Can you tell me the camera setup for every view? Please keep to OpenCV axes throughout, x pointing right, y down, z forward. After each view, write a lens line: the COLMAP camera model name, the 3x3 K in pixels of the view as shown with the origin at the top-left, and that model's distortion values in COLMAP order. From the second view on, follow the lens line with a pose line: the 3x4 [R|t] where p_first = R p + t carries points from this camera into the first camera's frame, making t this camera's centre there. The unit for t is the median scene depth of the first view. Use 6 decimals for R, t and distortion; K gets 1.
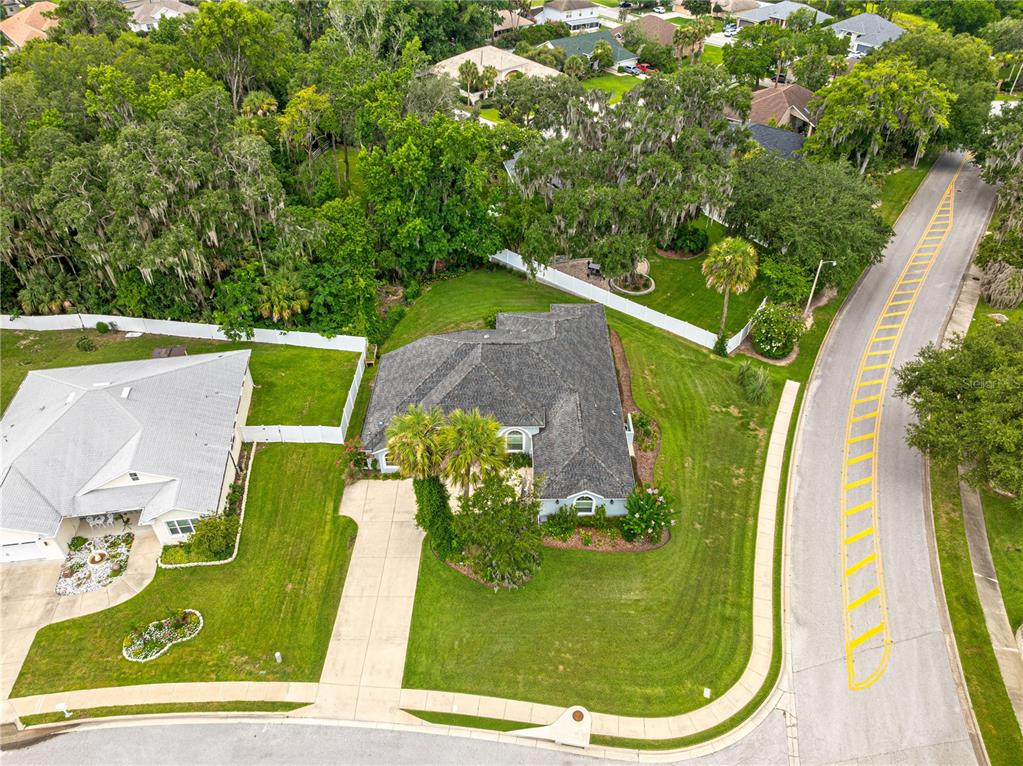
lens RADIAL K [[722.0, 0, 515.2], [0, 722.0, 379.7], [0, 0, 1]] dist [-0.056995, 0.027910]
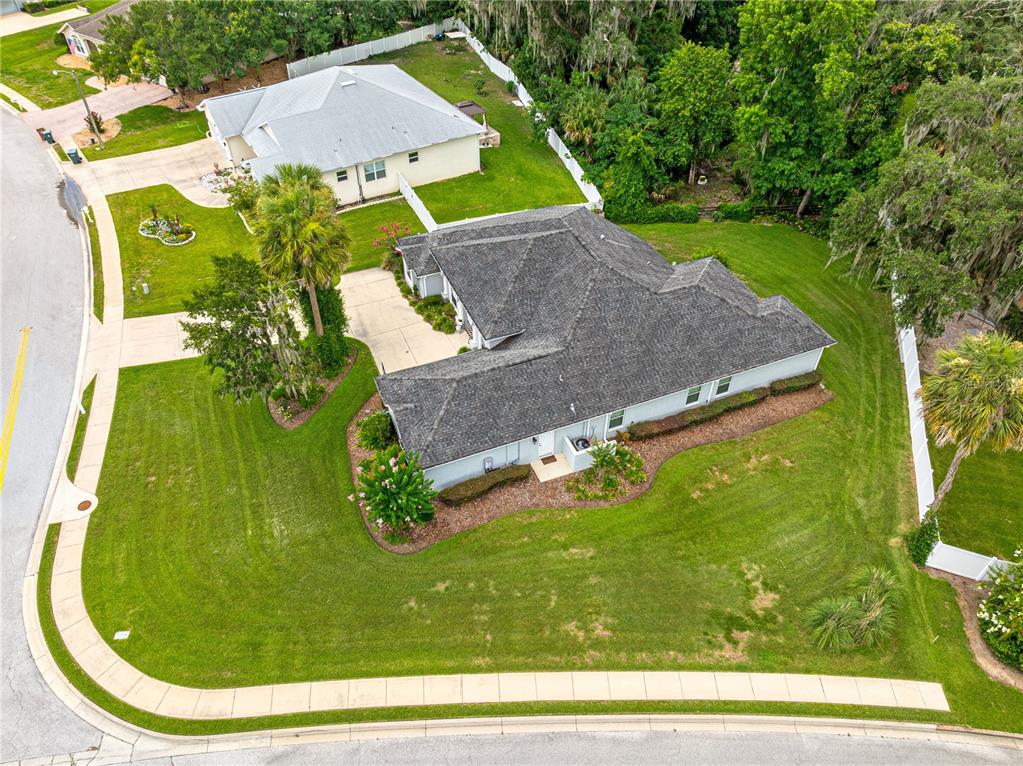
lens RADIAL K [[722.0, 0, 515.2], [0, 722.0, 379.7], [0, 0, 1]] dist [-0.056995, 0.027910]
pose [[0.387269, 0.629131, -0.673956, 0.647803], [-0.580782, 0.734196, 0.351635, -0.203526], [0.716041, 0.255244, 0.649720, 0.657830]]
